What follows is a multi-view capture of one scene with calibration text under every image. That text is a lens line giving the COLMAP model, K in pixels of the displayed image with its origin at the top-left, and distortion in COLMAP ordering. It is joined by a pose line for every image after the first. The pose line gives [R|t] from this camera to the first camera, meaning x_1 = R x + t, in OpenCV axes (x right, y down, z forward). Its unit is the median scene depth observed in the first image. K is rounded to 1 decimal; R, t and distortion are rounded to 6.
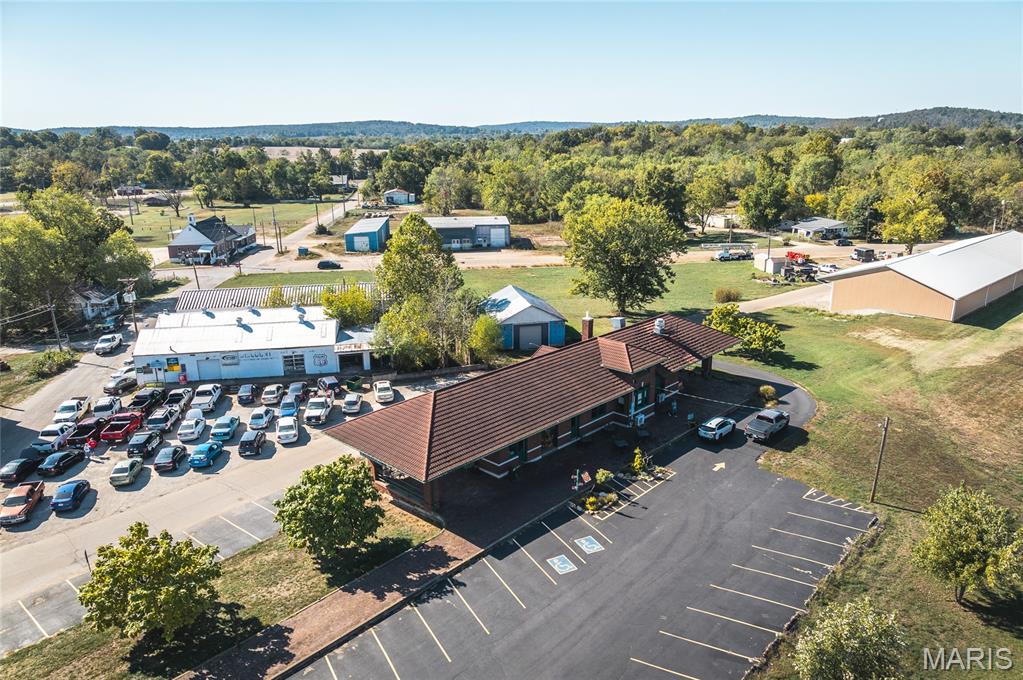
lens RADIAL K [[728.5, 0, 513.9], [0, 728.5, 338.9], [0, 0, 1]] dist [-0.058871, 0.007831]
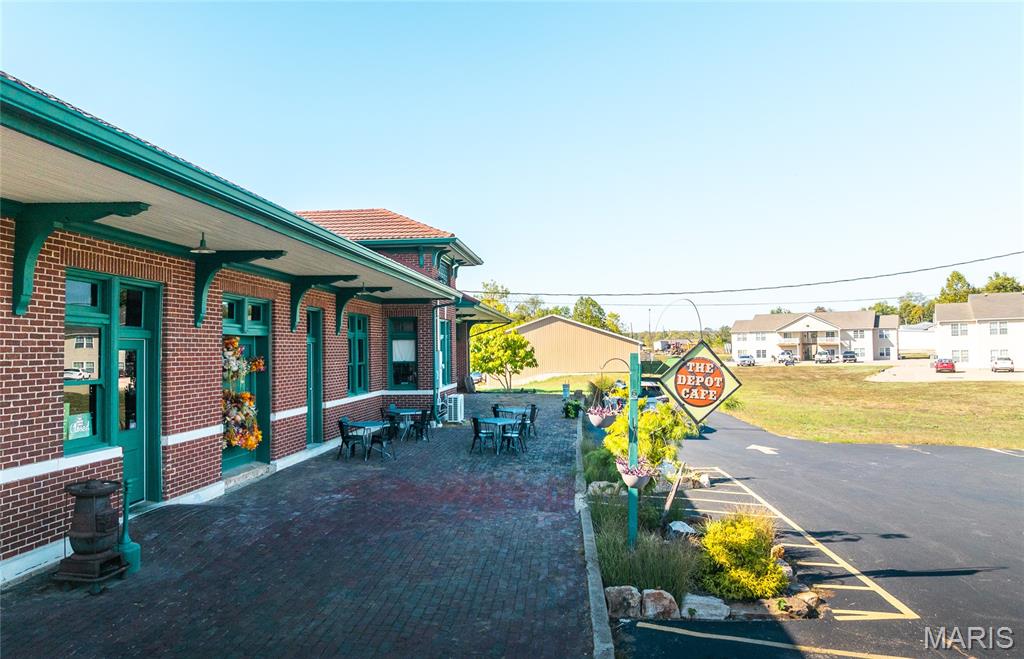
lens RADIAL K [[734.6, 0, 510.3], [0, 734.6, 334.7], [0, 0, 1]] dist [-0.007513, -0.002137]
pose [[0.785309, 0.008003, 0.619053, -0.018043], [0.177978, 0.954790, -0.238119, 0.128802], [-0.592971, 0.297175, 0.748380, 0.551694]]
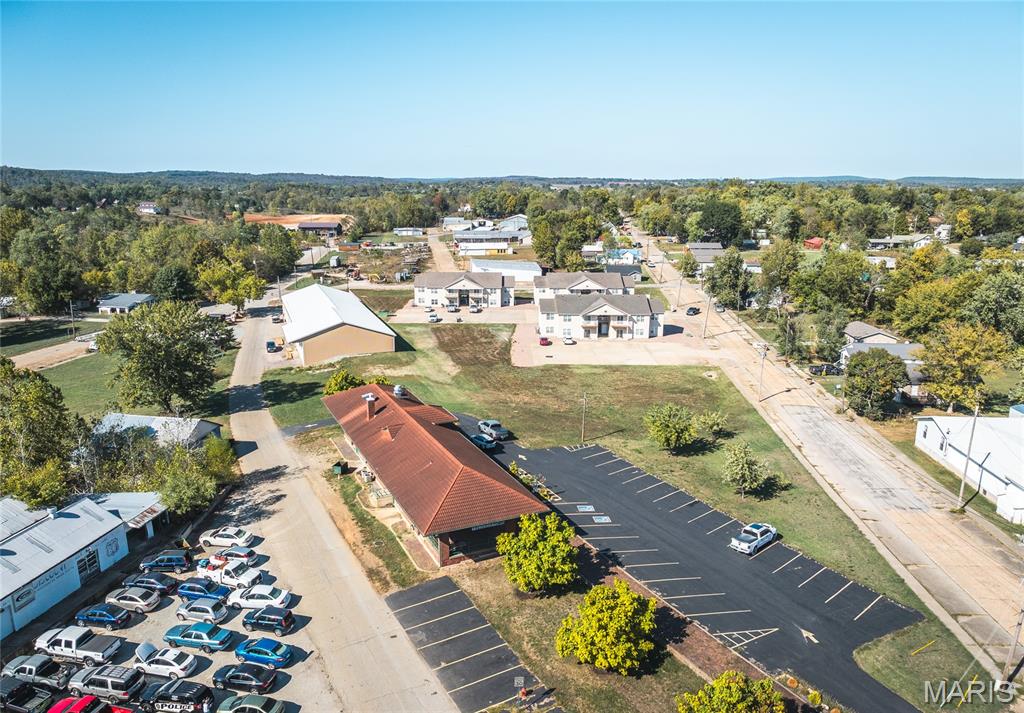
lens RADIAL K [[725.4, 0, 509.4], [0, 725.4, 356.4], [0, 0, 1]] dist [-0.048427, -0.011535]
pose [[0.372814, -0.208546, 0.904167, -0.764329], [0.248093, 0.961345, 0.119438, -0.158137], [-0.894125, 0.179789, 0.410142, 0.239555]]
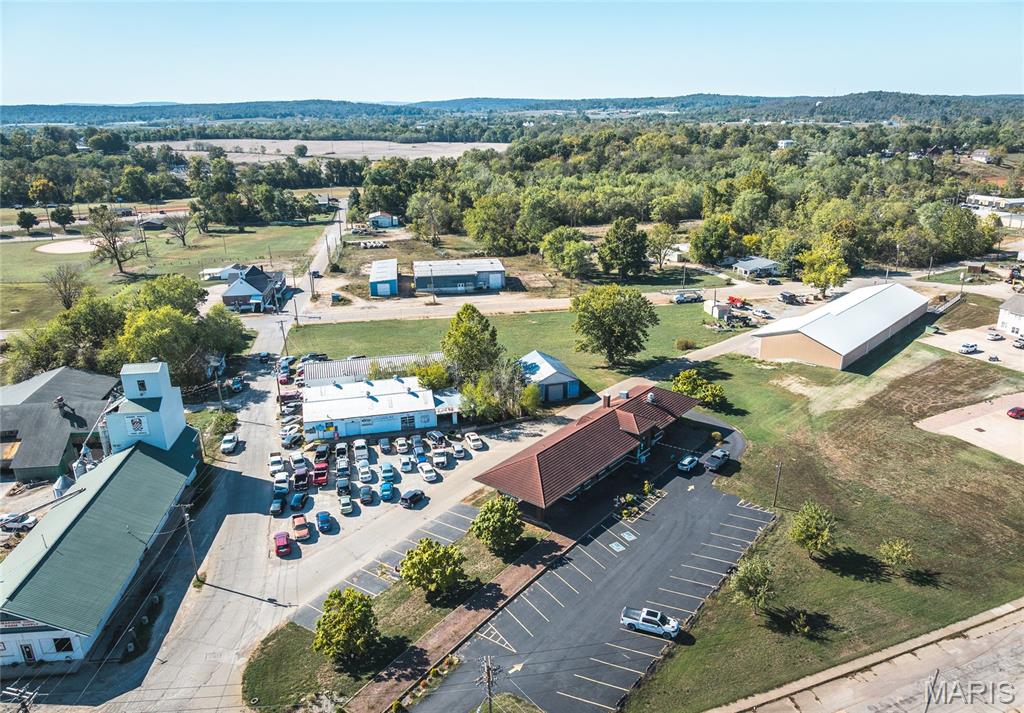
lens RADIAL K [[725.4, 0, 509.0], [0, 725.4, 360.8], [0, 0, 1]] dist [-0.048427, -0.011535]
pose [[0.997635, -0.027151, 0.063142, -0.182727], [0.023609, 0.998142, 0.056169, -0.169414], [-0.064550, -0.054545, 0.996423, -0.495980]]
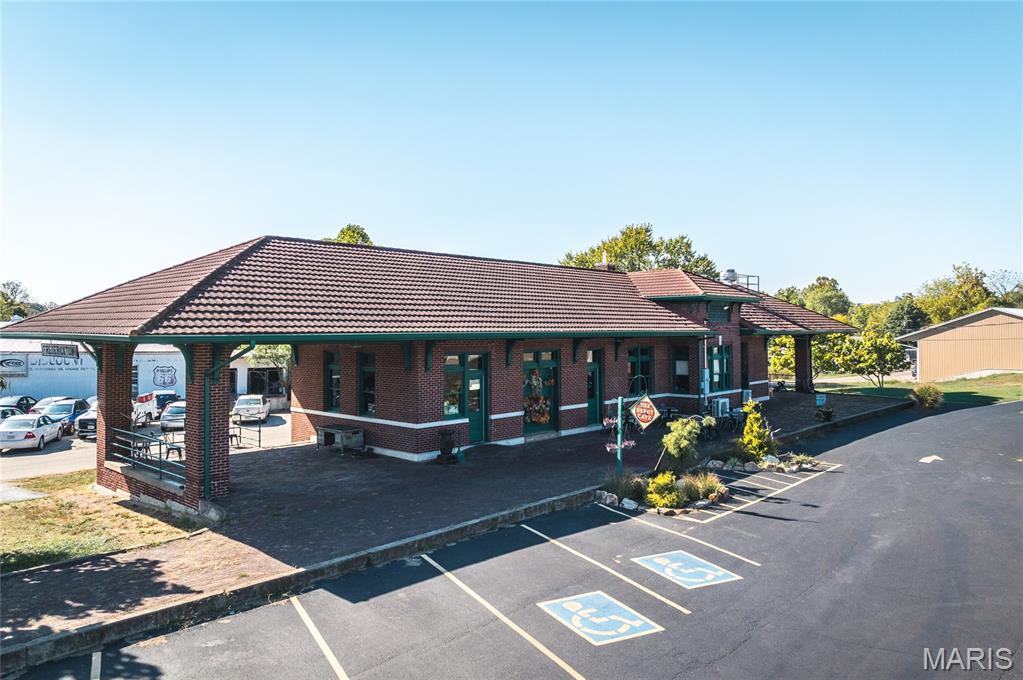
lens RADIAL K [[728.5, 0, 510.2], [0, 728.5, 332.3], [0, 0, 1]] dist [-0.058871, 0.007831]
pose [[0.999961, 0.002883, 0.008313, 0.018062], [-0.000517, 0.962398, -0.271642, 0.152710], [-0.008784, 0.271628, 0.962362, 0.392946]]
